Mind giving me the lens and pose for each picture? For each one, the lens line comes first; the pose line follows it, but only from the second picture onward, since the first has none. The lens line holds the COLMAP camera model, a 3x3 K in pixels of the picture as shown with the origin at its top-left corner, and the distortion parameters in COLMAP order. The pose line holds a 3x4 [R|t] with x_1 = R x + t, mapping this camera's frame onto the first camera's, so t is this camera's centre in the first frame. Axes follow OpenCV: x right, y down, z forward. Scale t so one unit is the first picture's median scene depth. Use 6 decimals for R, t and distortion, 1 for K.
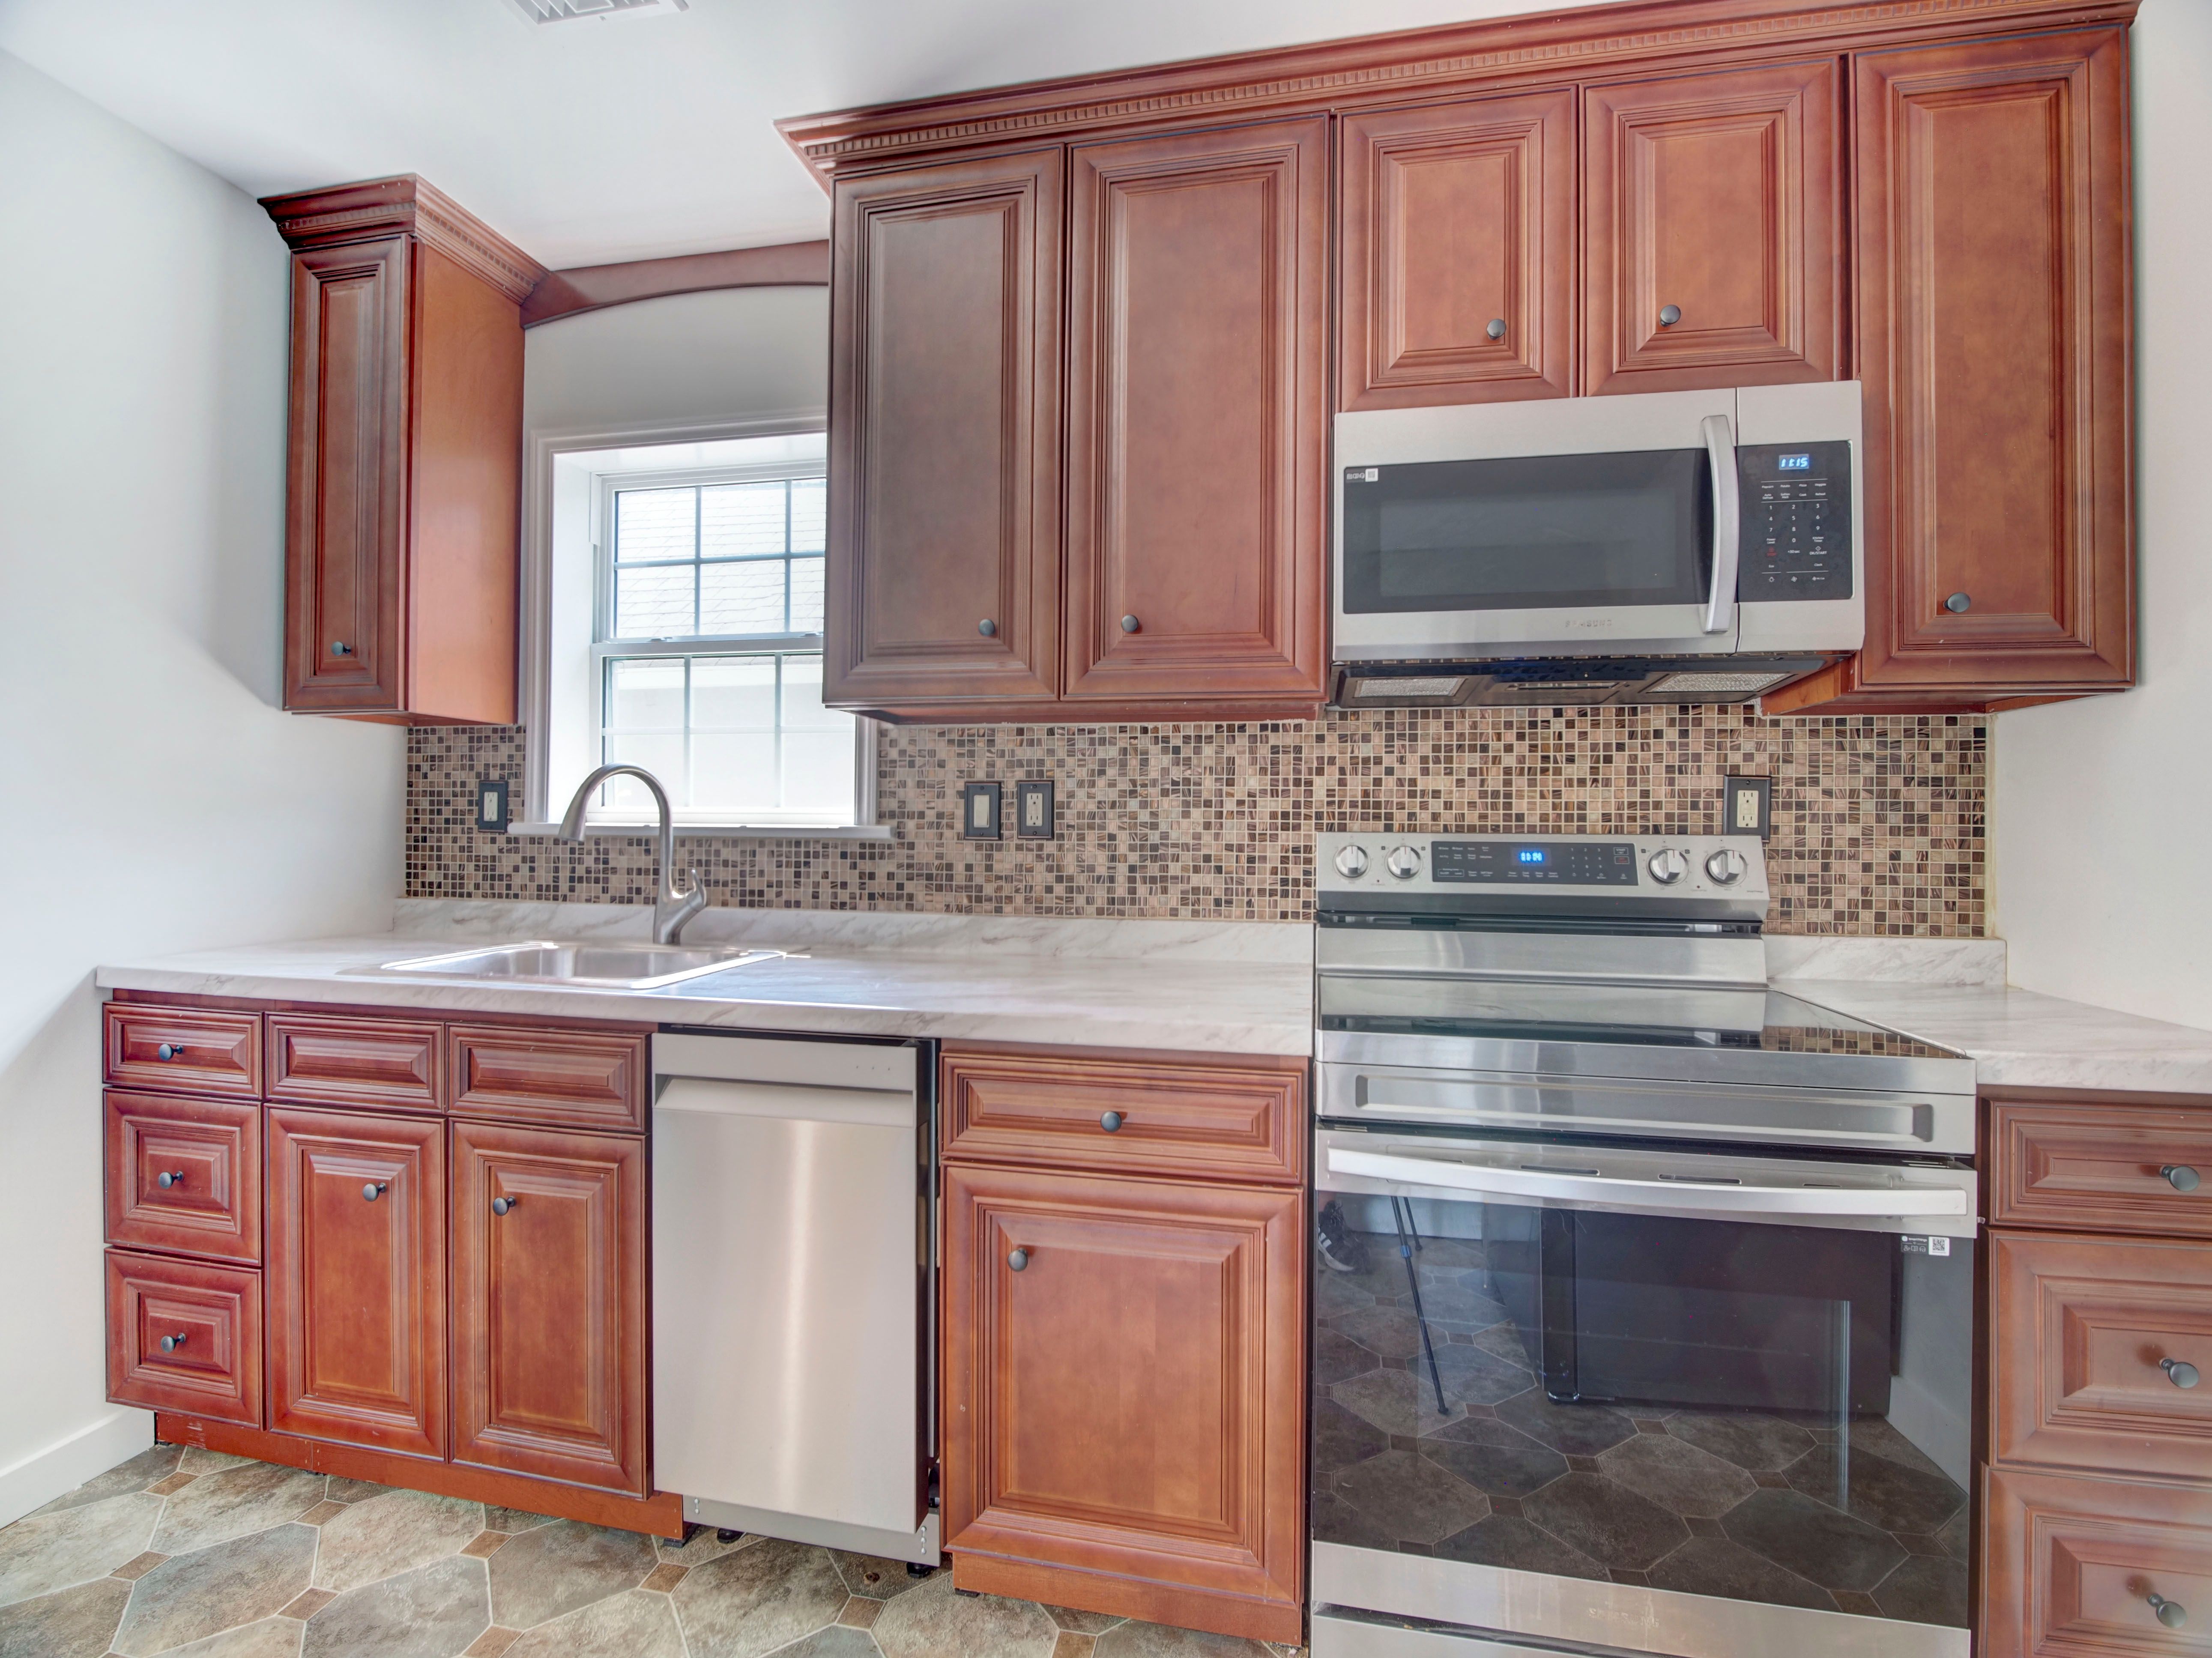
lens RADIAL K [[1016.4, 0, 1106.0], [0, 1016.4, 829.0], [0, 0, 1]] dist [-0.012860, -0.000885]
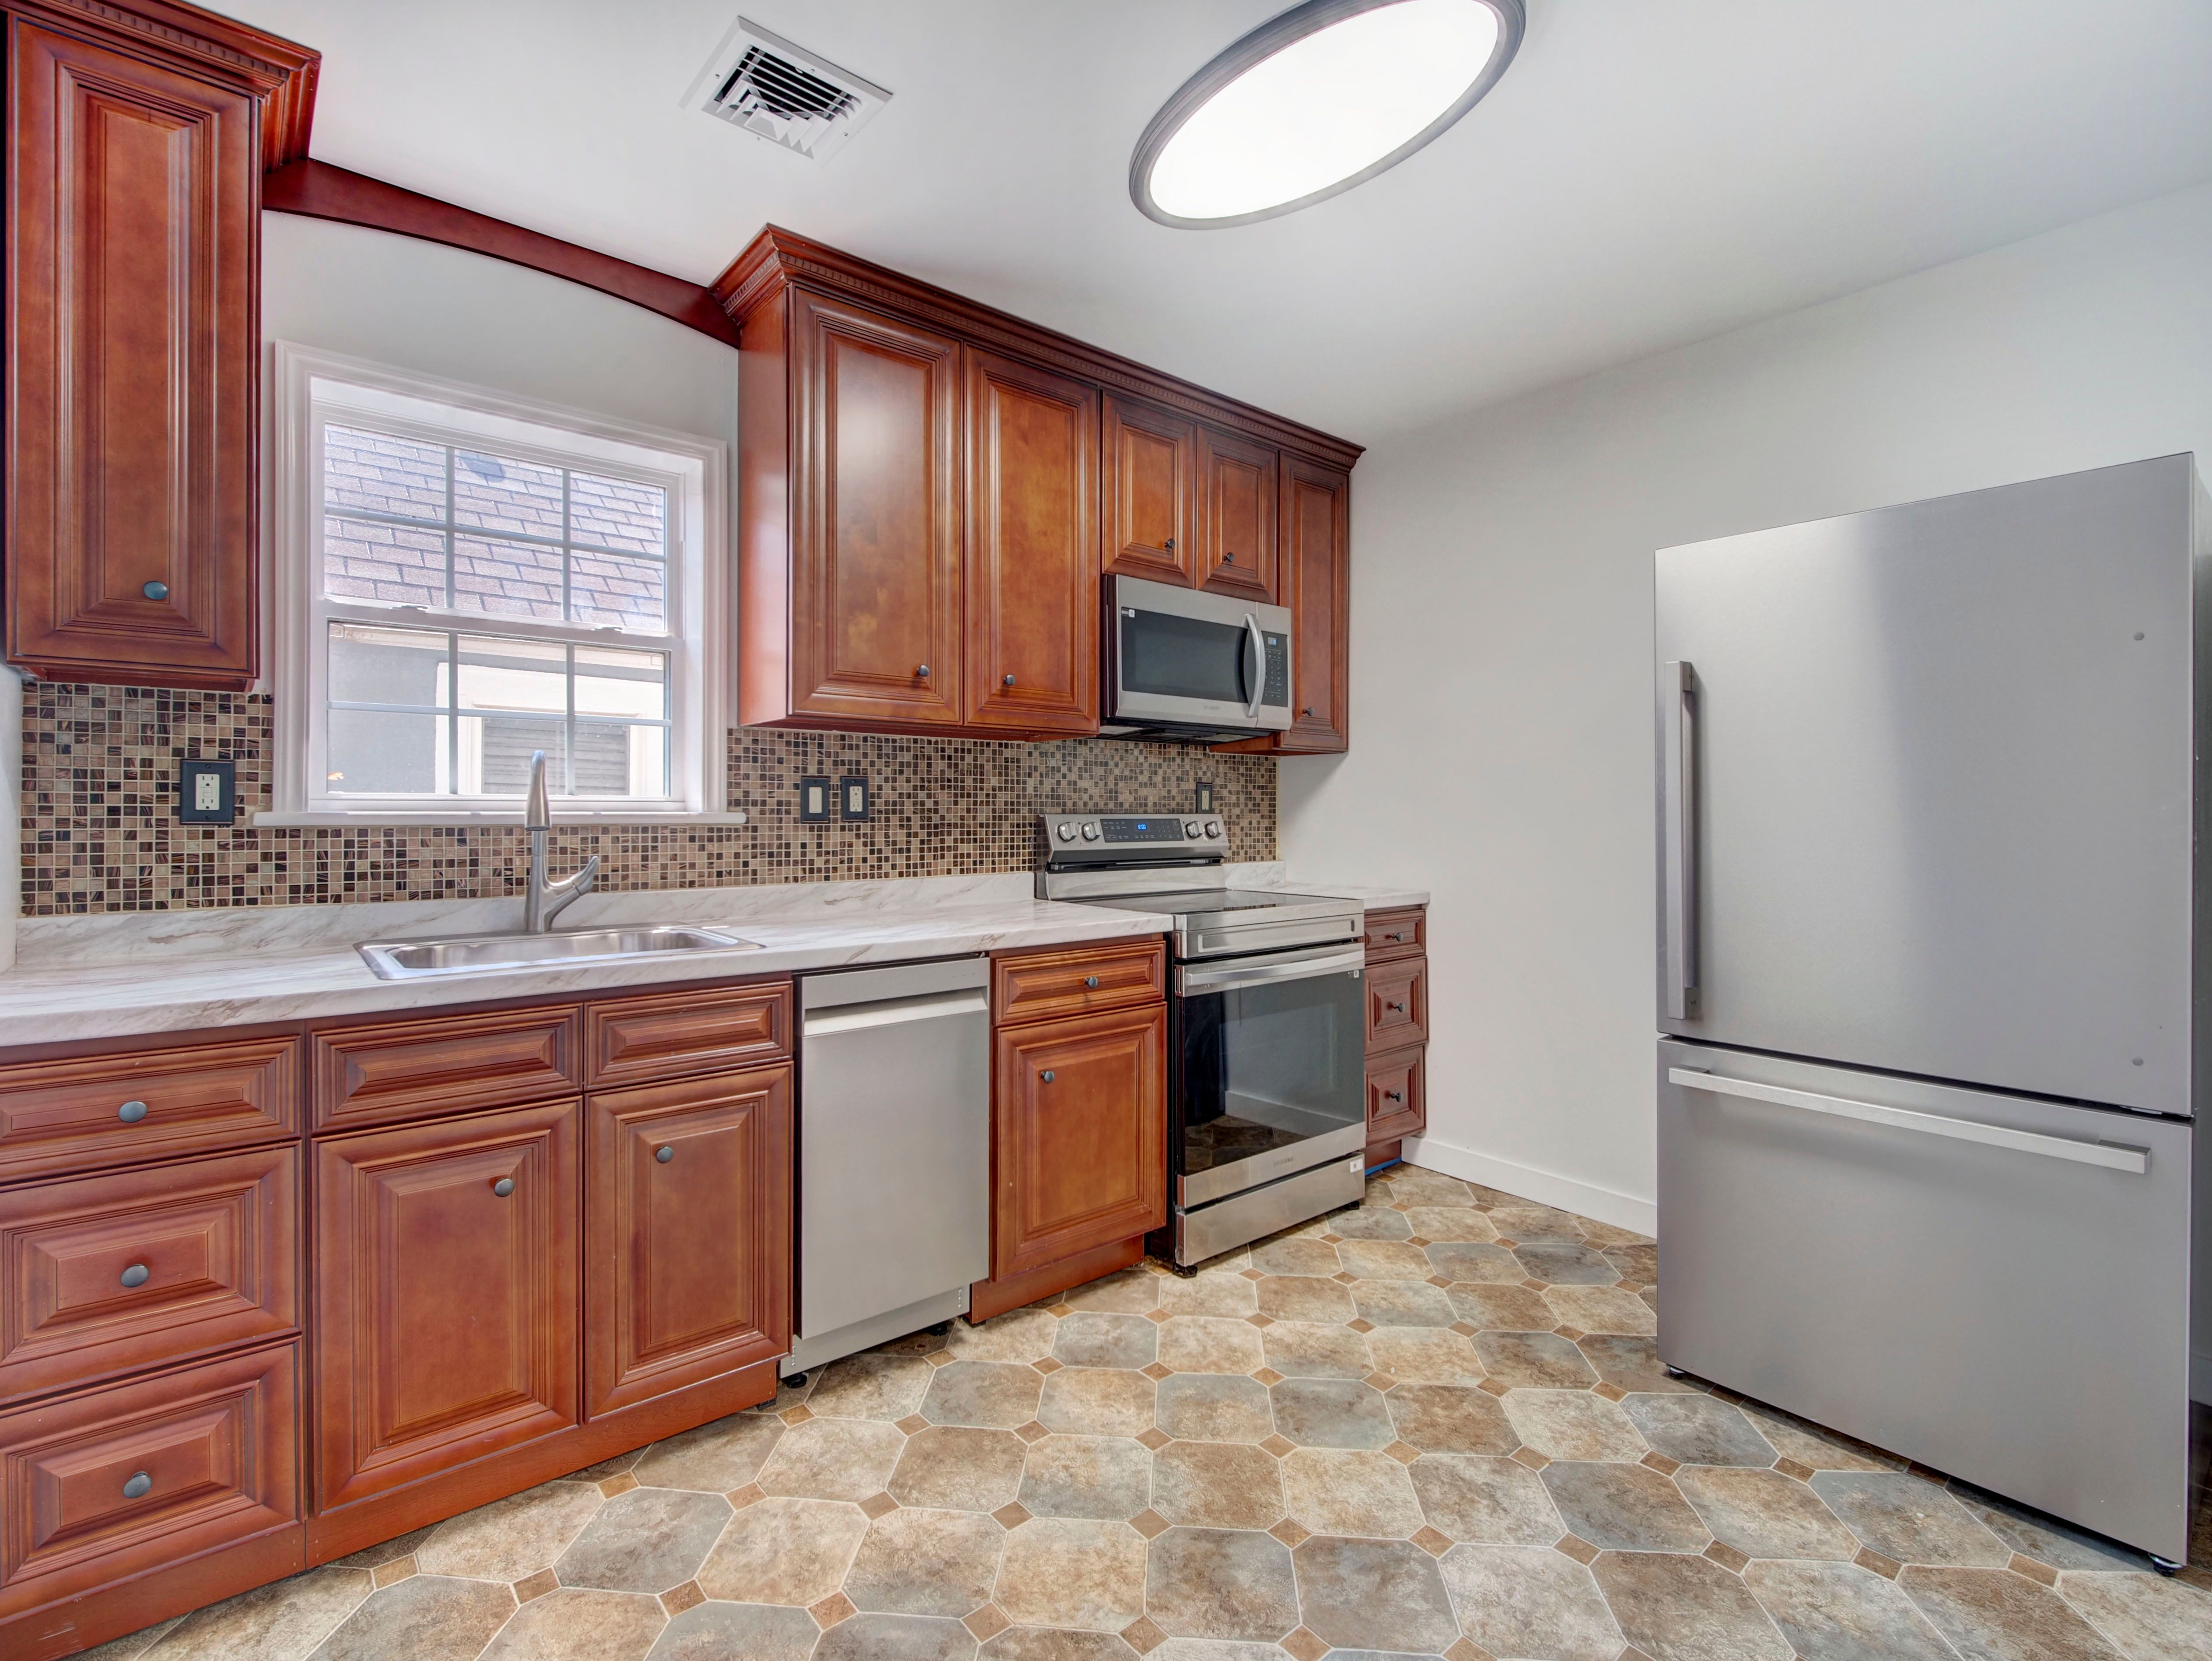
lens RADIAL K [[1037.6, 0, 1106.0], [0, 1037.6, 830.5], [0, 0, 1]] dist [-0.002199, -0.000250]
pose [[0.618018, -0.021135, 0.785880, -0.914138], [0.008187, 0.999757, 0.020449, -0.003232], [-0.786121, -0.006205, 0.618041, -0.070611]]
